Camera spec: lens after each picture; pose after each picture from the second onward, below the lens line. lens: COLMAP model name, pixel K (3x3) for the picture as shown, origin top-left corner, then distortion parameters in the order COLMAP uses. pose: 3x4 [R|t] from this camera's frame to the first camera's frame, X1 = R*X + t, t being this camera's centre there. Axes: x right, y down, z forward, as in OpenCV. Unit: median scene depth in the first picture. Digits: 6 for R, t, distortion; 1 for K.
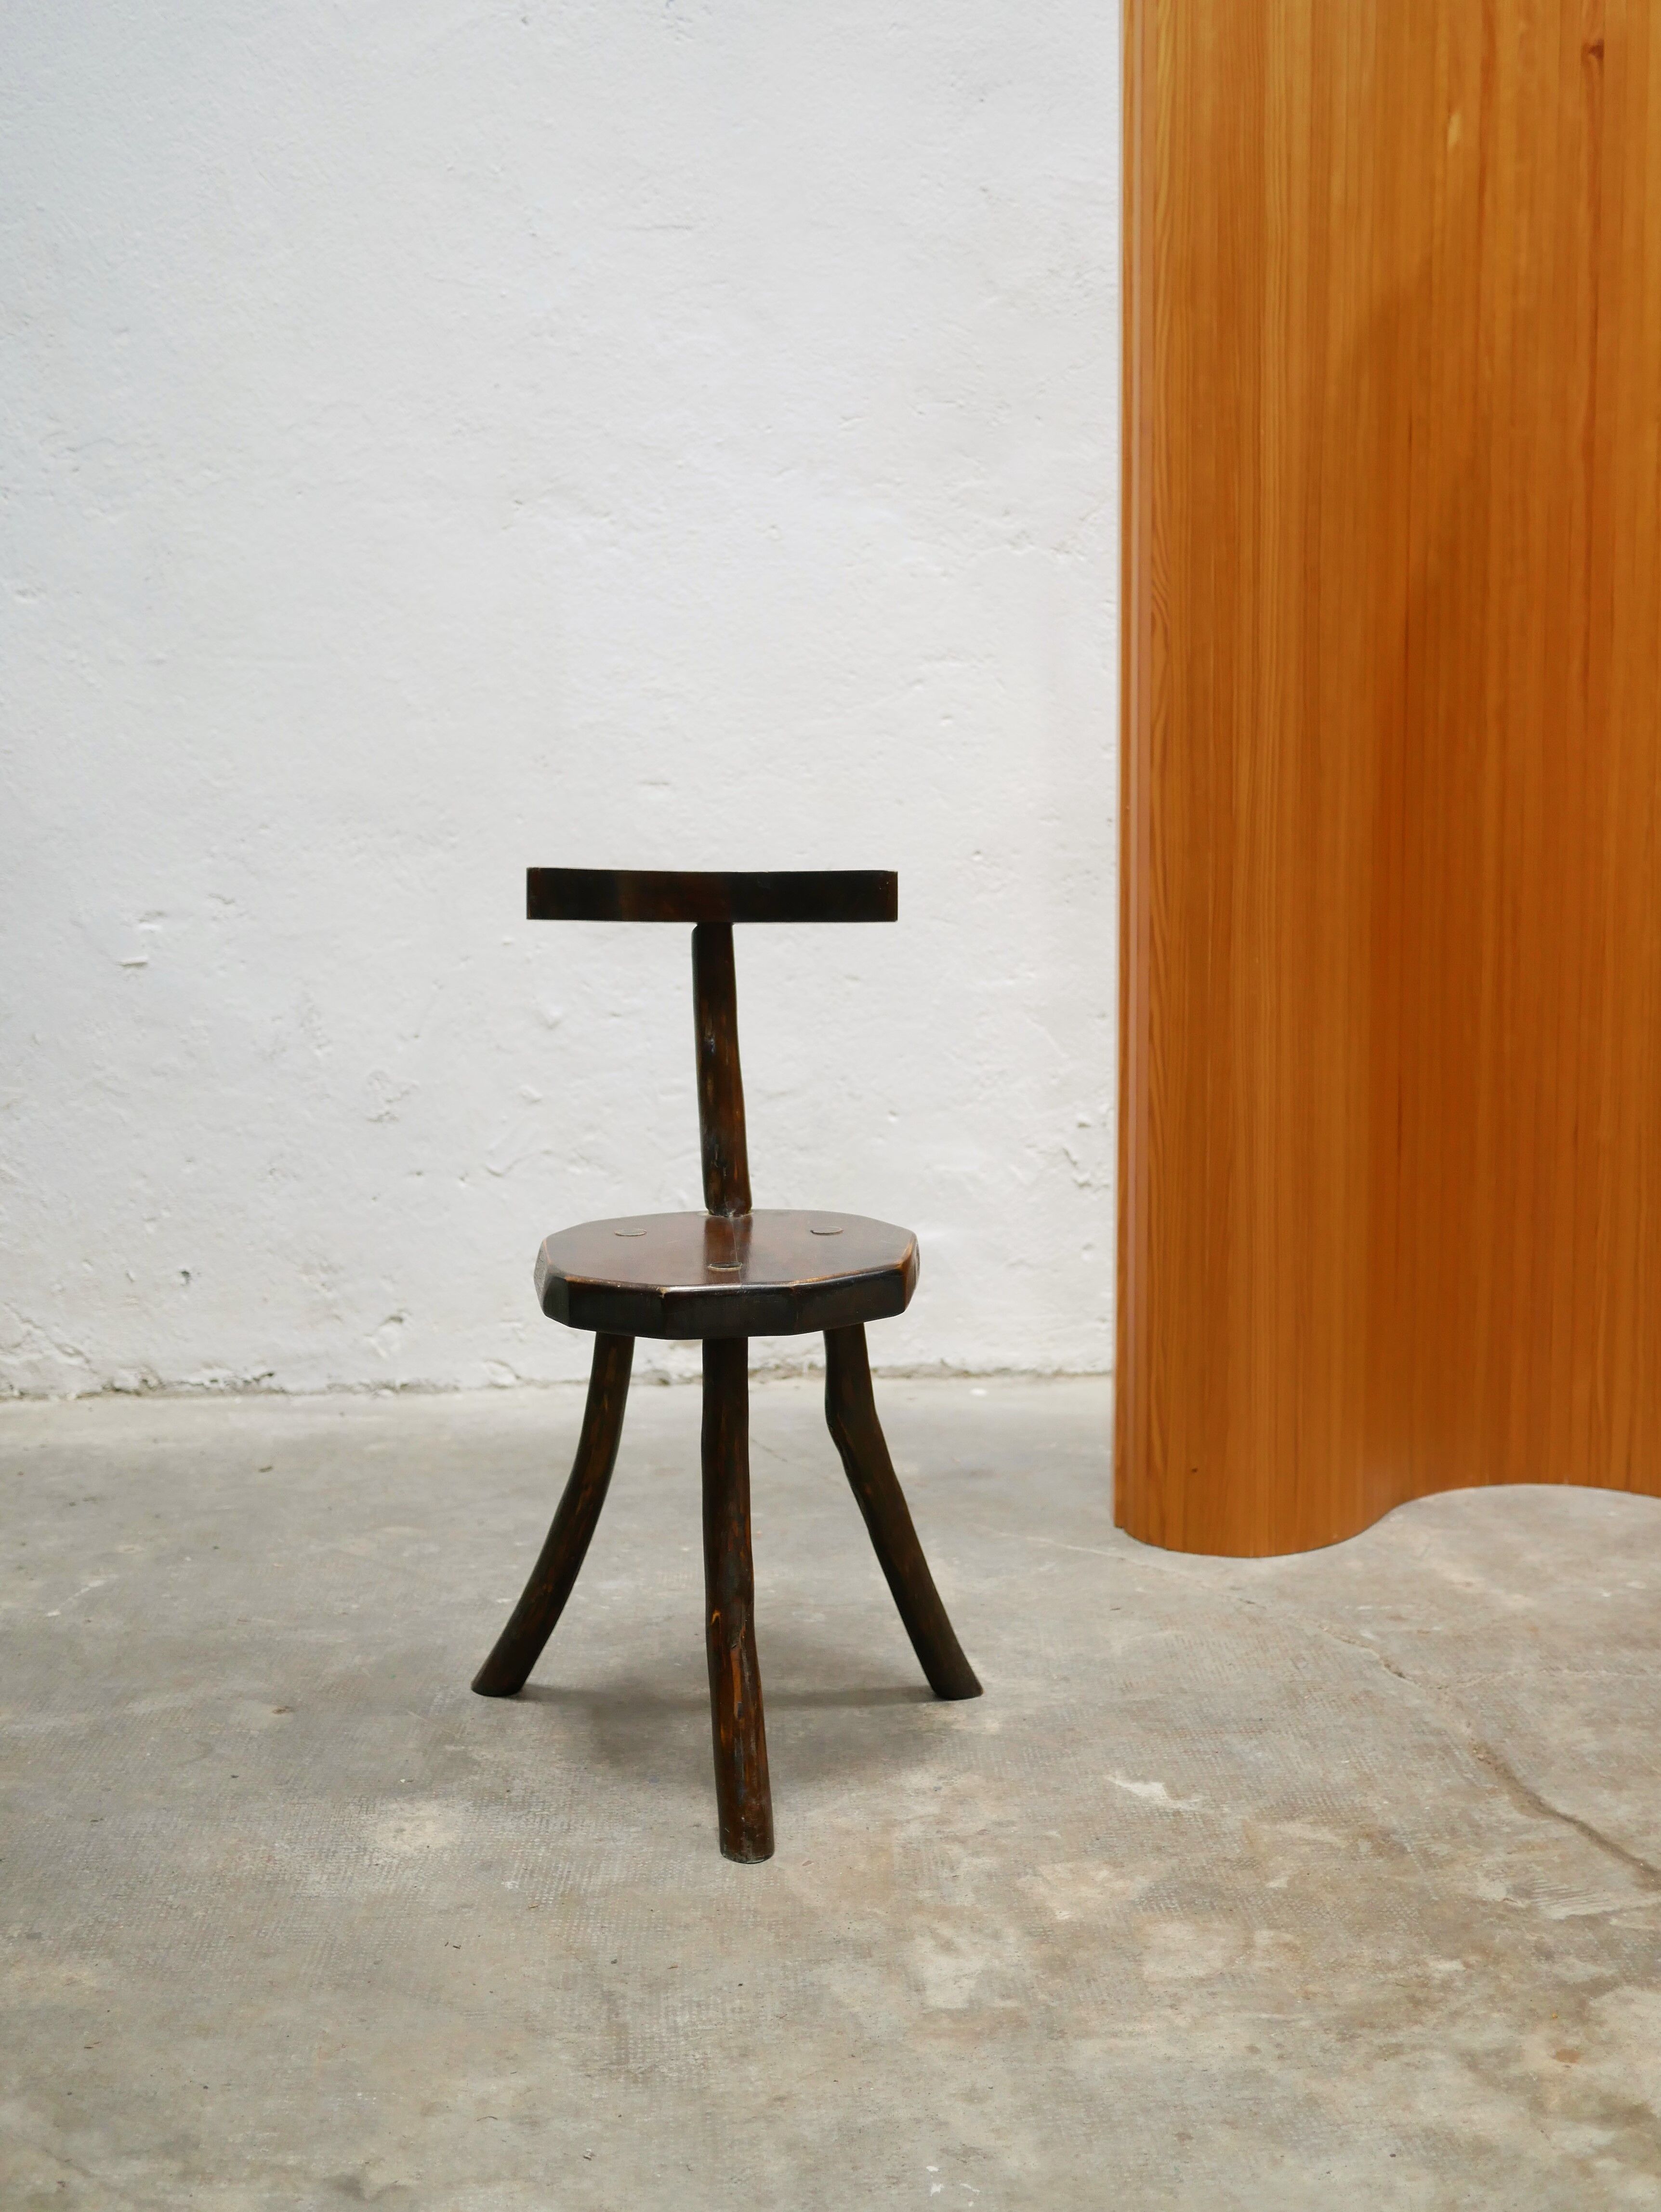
lens RADIAL K [[2480.0, 0, 856.2], [0, 2480.0, 1110.3], [0, 0, 1]] dist [-0.009737, 0.000000]
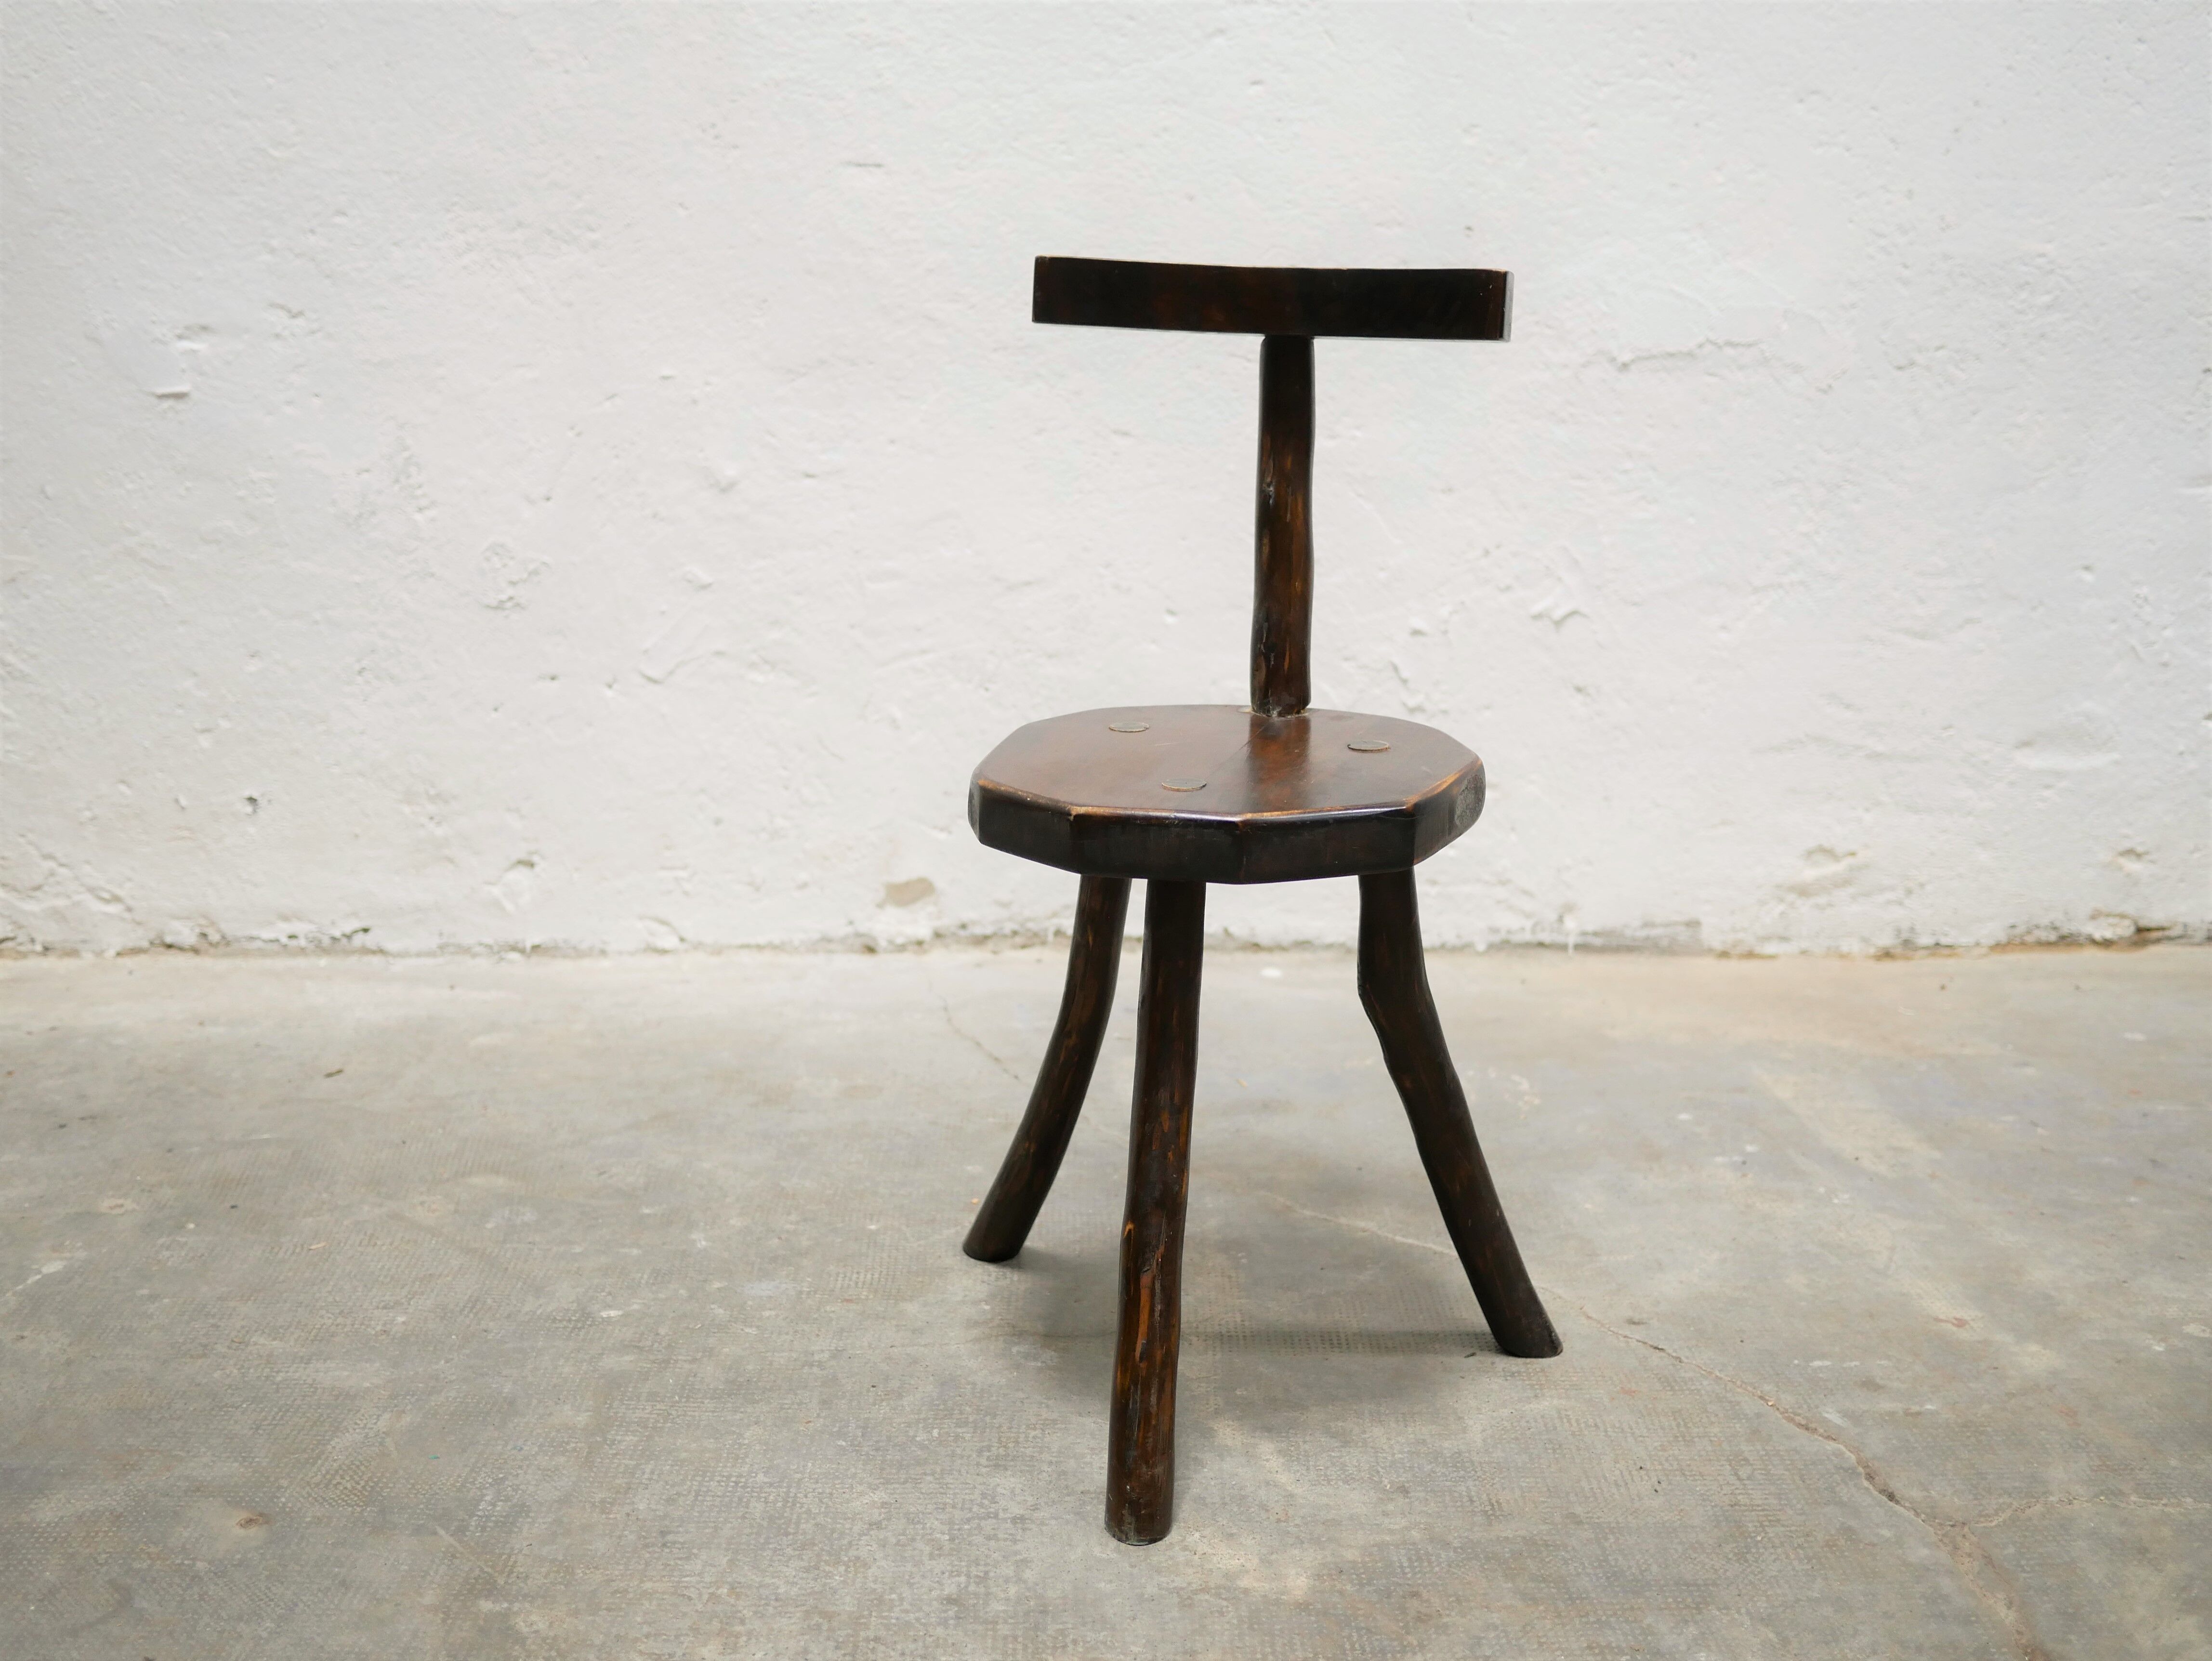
lens RADIAL K [[2480.0, 0, 1107.6], [0, 2480.0, 830.6], [0, 0, 1]] dist [-0.009737, 0.000000]
pose [[0.999708, 0.023158, -0.006905, 0.002468], [-0.022207, 0.993063, 0.115466, -0.021331], [0.009531, -0.115279, 0.993287, 0.246588]]
